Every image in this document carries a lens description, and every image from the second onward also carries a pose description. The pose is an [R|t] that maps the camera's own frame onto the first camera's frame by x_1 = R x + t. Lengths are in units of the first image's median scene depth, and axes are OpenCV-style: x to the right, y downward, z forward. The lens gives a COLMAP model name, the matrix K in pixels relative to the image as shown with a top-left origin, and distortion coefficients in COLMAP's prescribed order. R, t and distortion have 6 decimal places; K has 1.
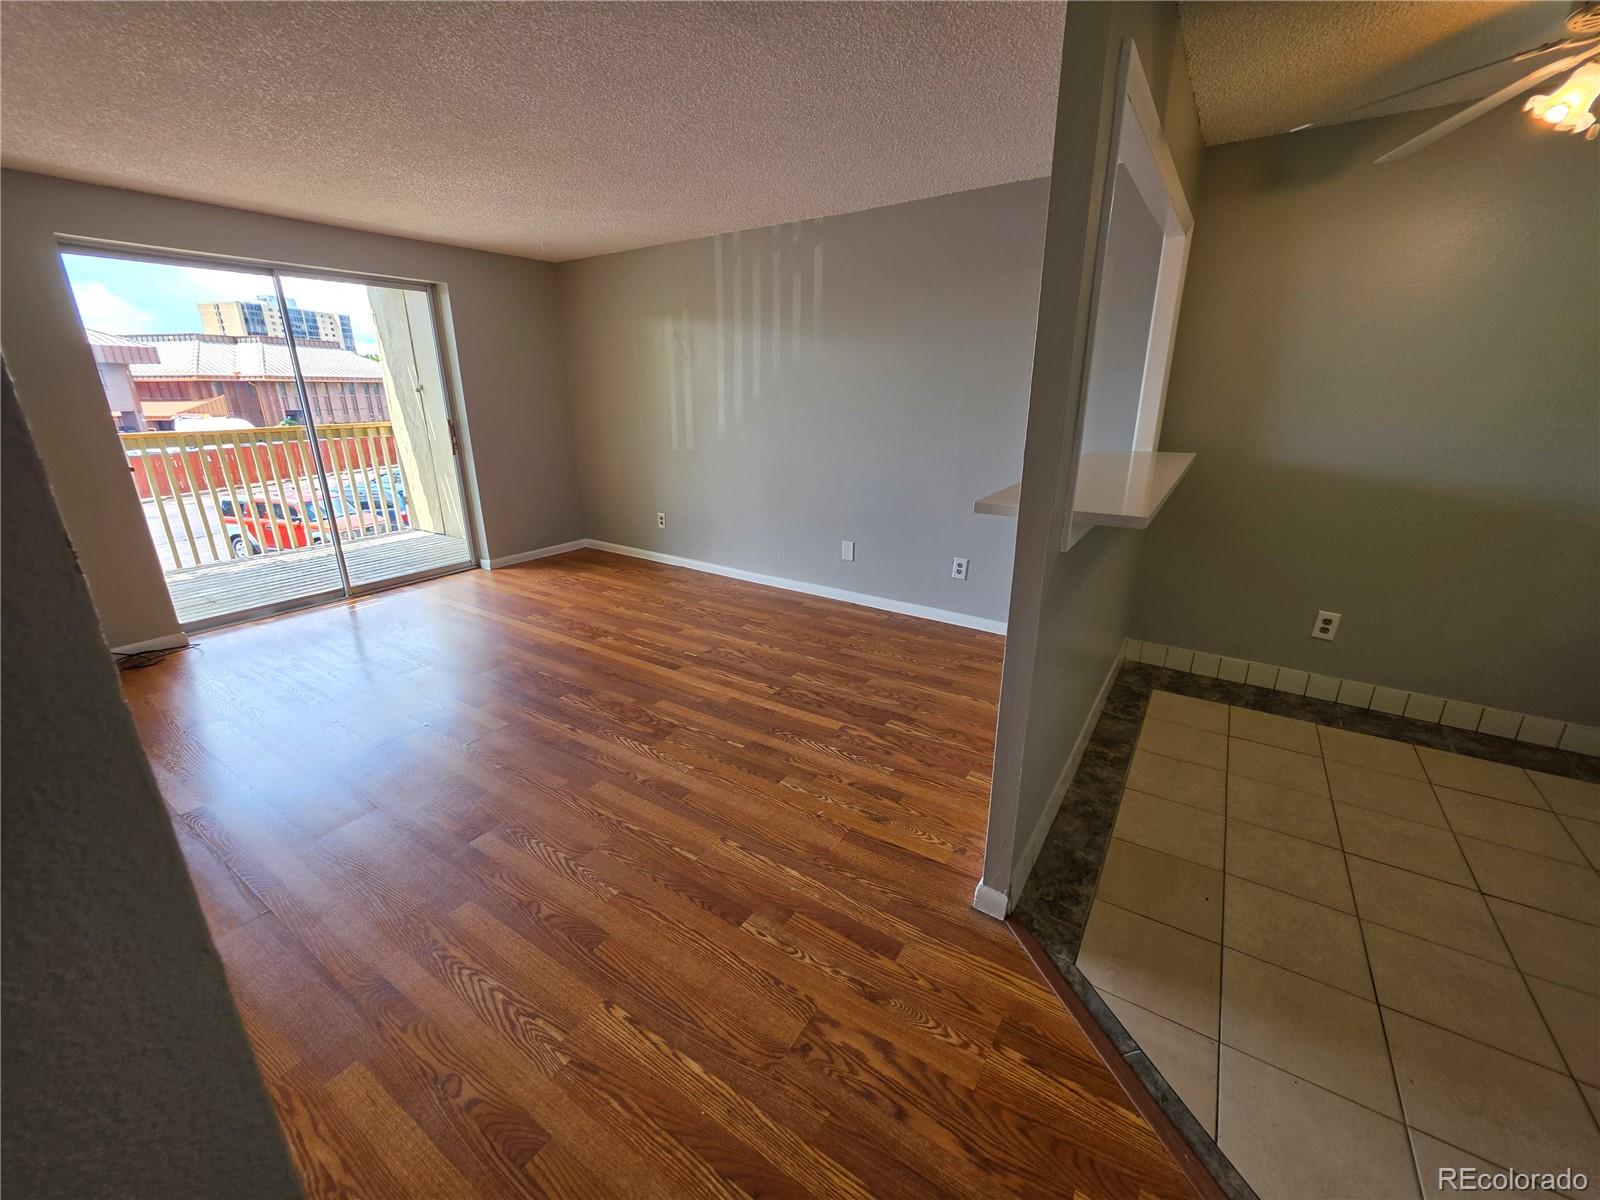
lens RADIAL K [[640.5, 0, 800.0], [0, 640.5, 592.0], [0, 0, 1]] dist [-0.004599, 0.001828]
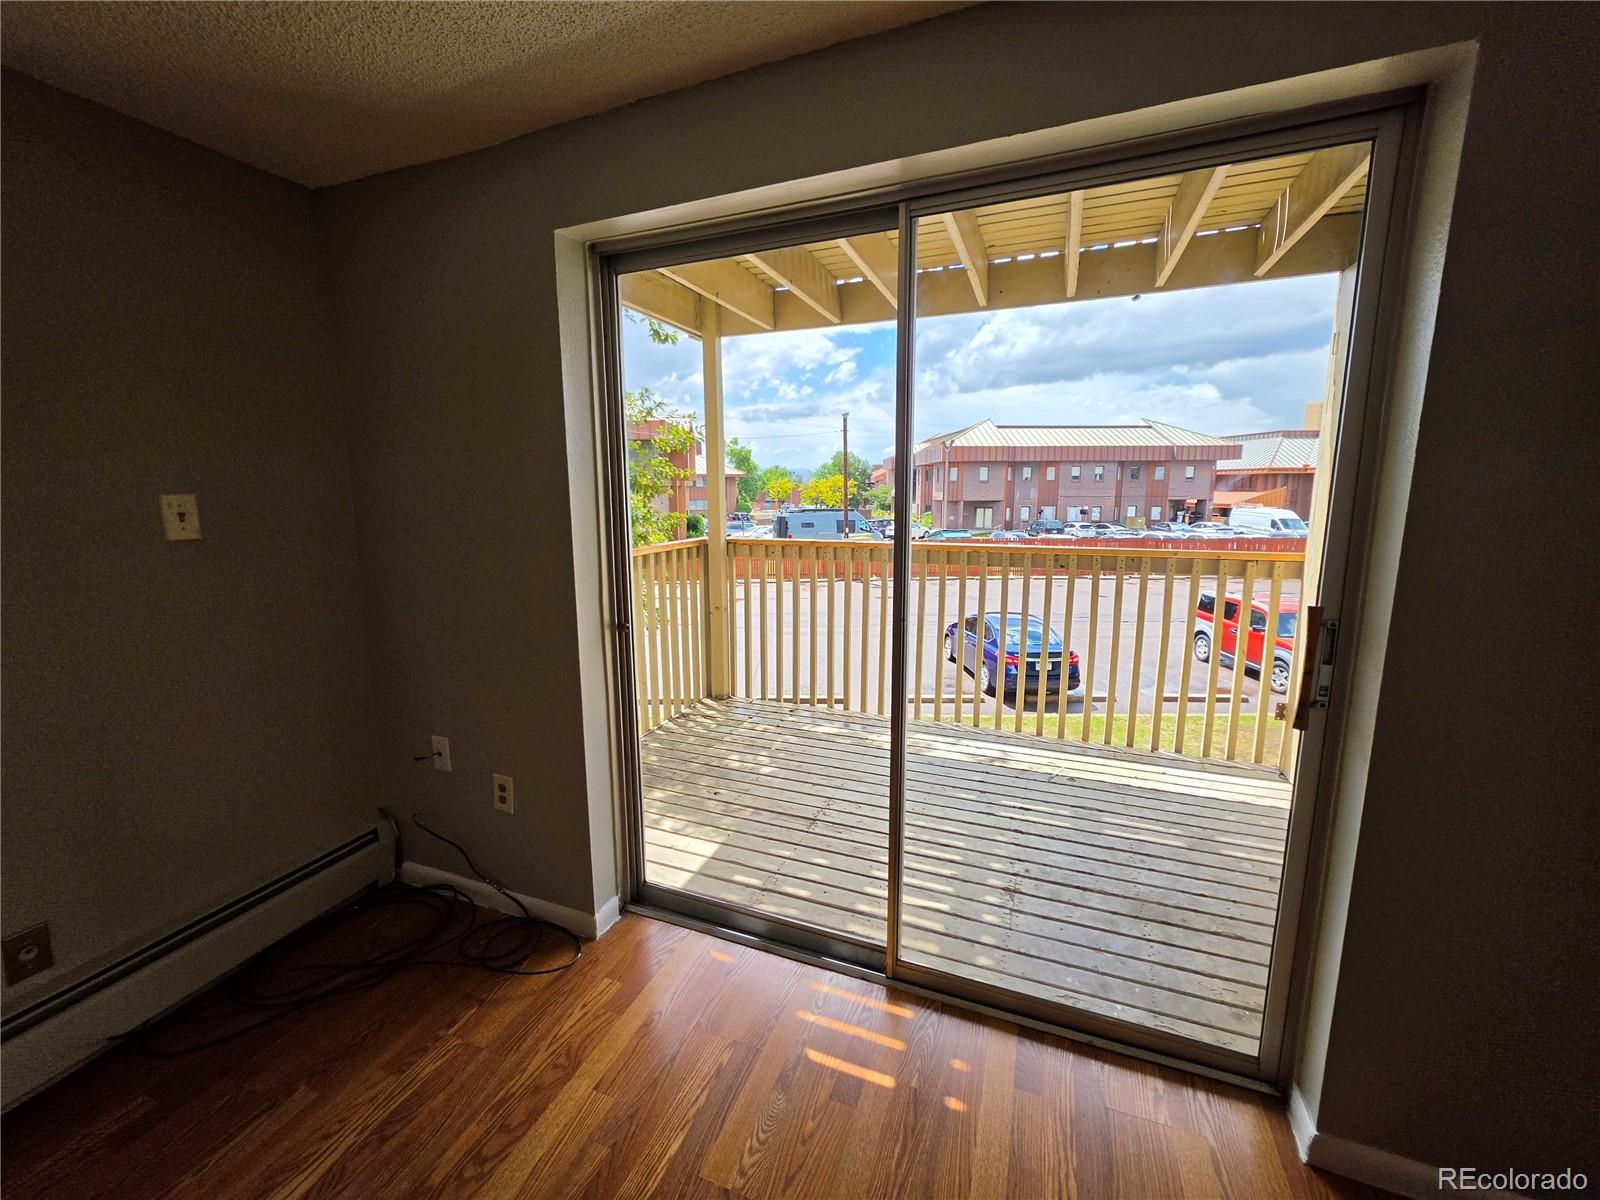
lens RADIAL K [[640.5, 0, 796.6], [0, 640.5, 589.2], [0, 0, 1]] dist [-0.004599, 0.001828]
pose [[0.194840, 0.157584, -0.968093, -0.530304], [-0.289861, 0.952176, 0.096655, -0.383779], [0.937026, 0.261780, 0.231199, 1.172723]]
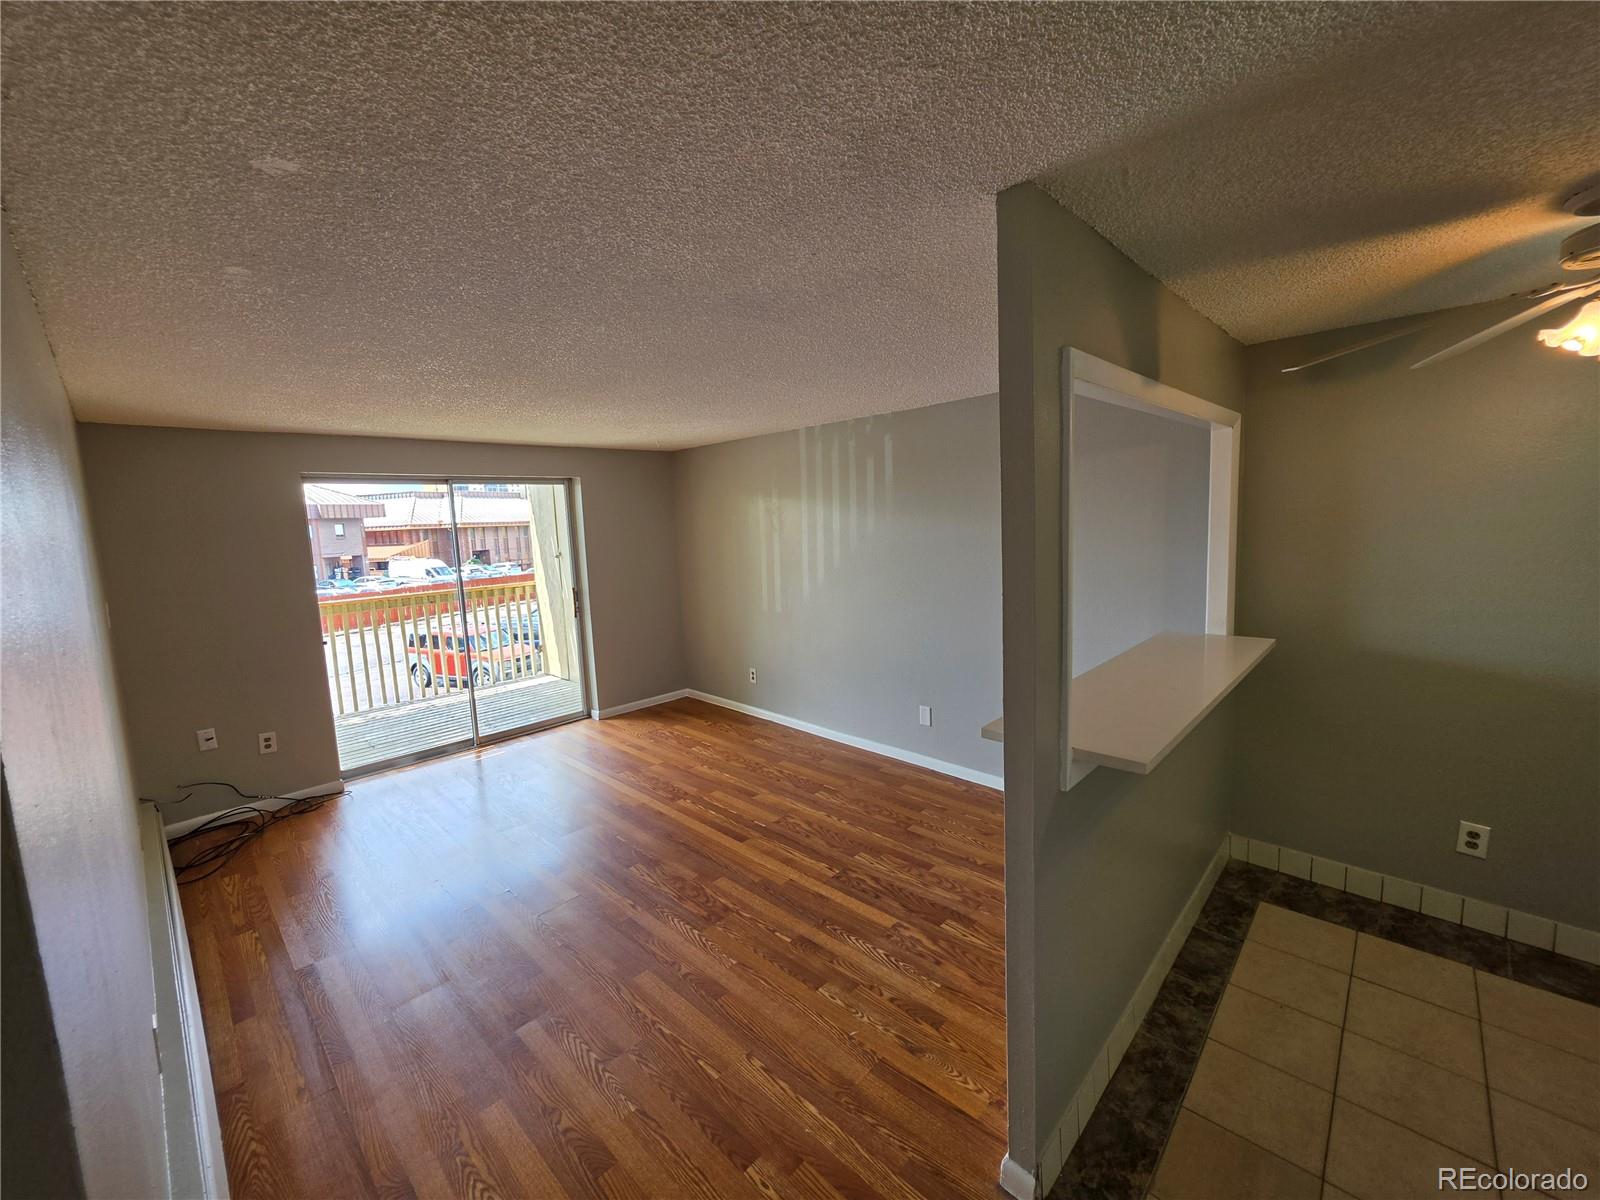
lens RADIAL K [[640.5, 0, 802.3], [0, 640.5, 591.5], [0, 0, 1]] dist [-0.004599, 0.001828]
pose [[0.982219, -0.015531, -0.187095, 0.107783], [-0.020010, 0.982235, -0.186585, -0.091304], [0.186669, 0.187011, 0.964459, -0.043271]]
